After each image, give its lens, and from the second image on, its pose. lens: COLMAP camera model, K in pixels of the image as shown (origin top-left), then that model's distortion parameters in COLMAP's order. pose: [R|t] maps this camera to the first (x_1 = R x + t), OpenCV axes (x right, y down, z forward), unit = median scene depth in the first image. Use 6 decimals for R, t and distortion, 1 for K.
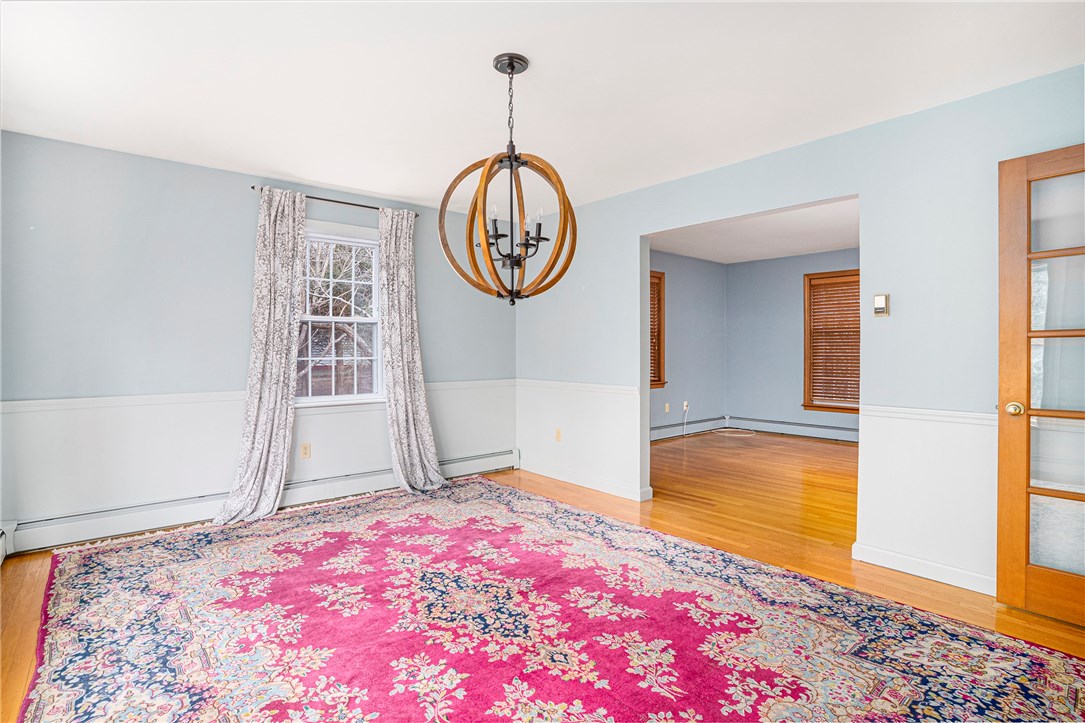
lens RADIAL K [[522.2, 0, 538.8], [0, 522.2, 353.9], [0, 0, 1]] dist [-0.048245, 0.002074]
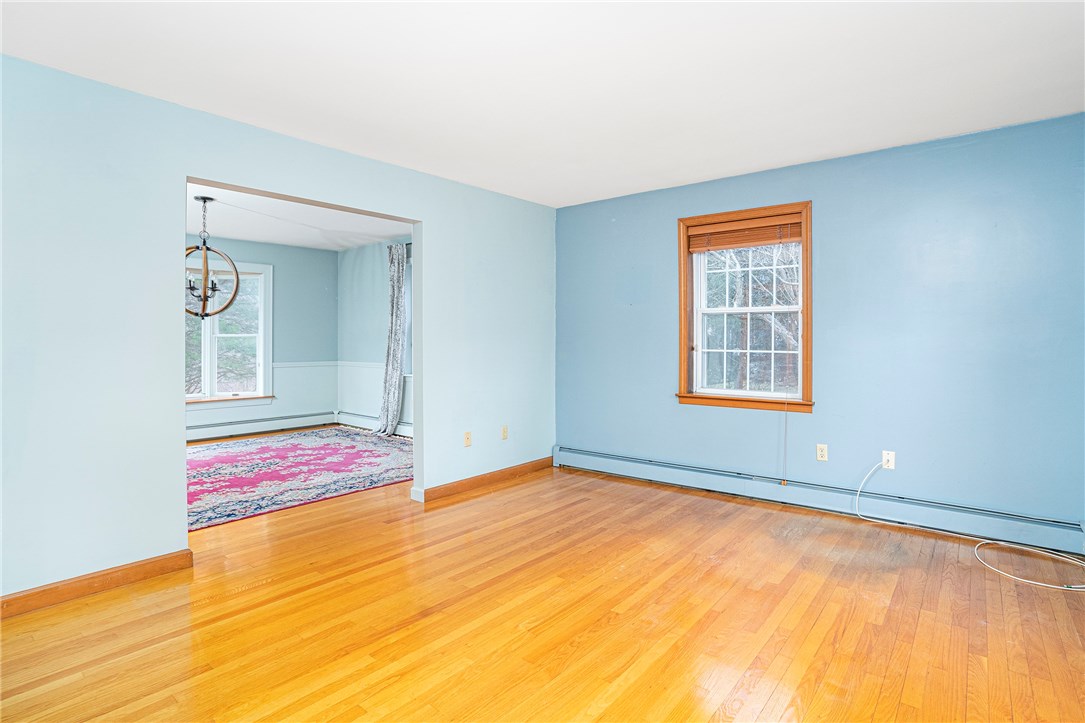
lens RADIAL K [[550.0, 0, 538.6], [0, 550.0, 353.1], [0, 0, 1]] dist [-0.049637, 0.019011]
pose [[0.186202, 0.024680, -0.982201, 1.998960], [-0.010244, 0.999679, 0.023177, -0.021994], [0.982458, 0.005746, 0.186395, 1.658919]]
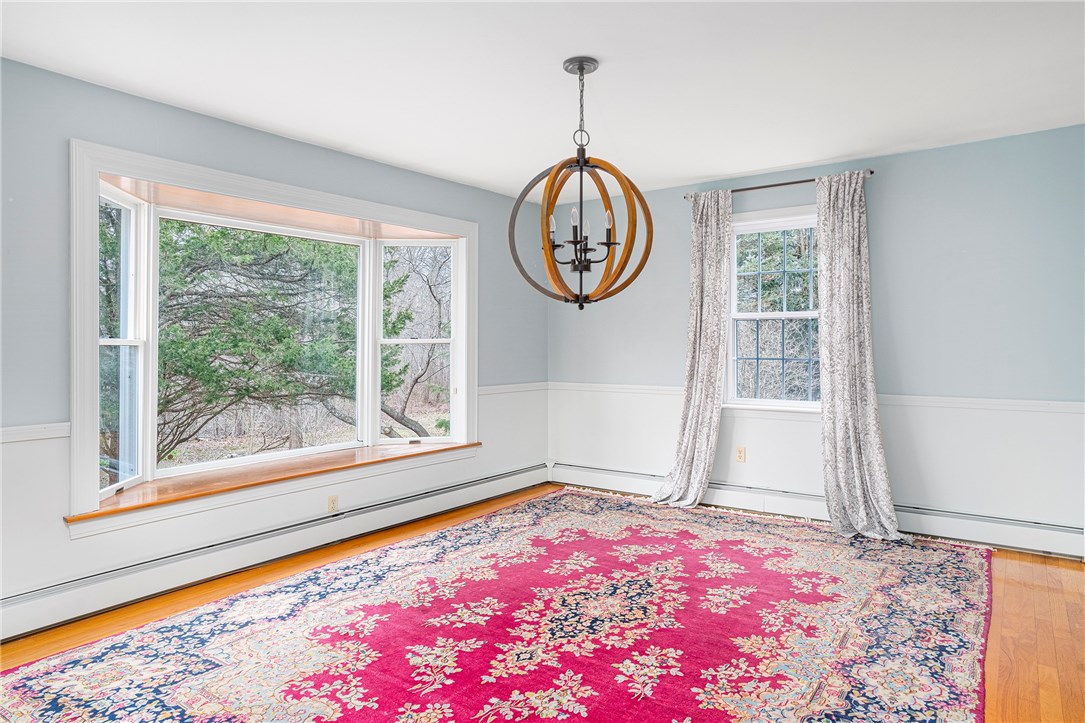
lens RADIAL K [[652.4, 0, 548.8], [0, 652.4, 344.2], [0, 0, 1]] dist [-0.030761, 0.005075]
pose [[0.250252, -0.001105, -0.968180, 0.984274], [-0.003999, 0.999990, -0.002175, -0.020644], [0.968172, 0.004416, 0.250245, 0.545048]]
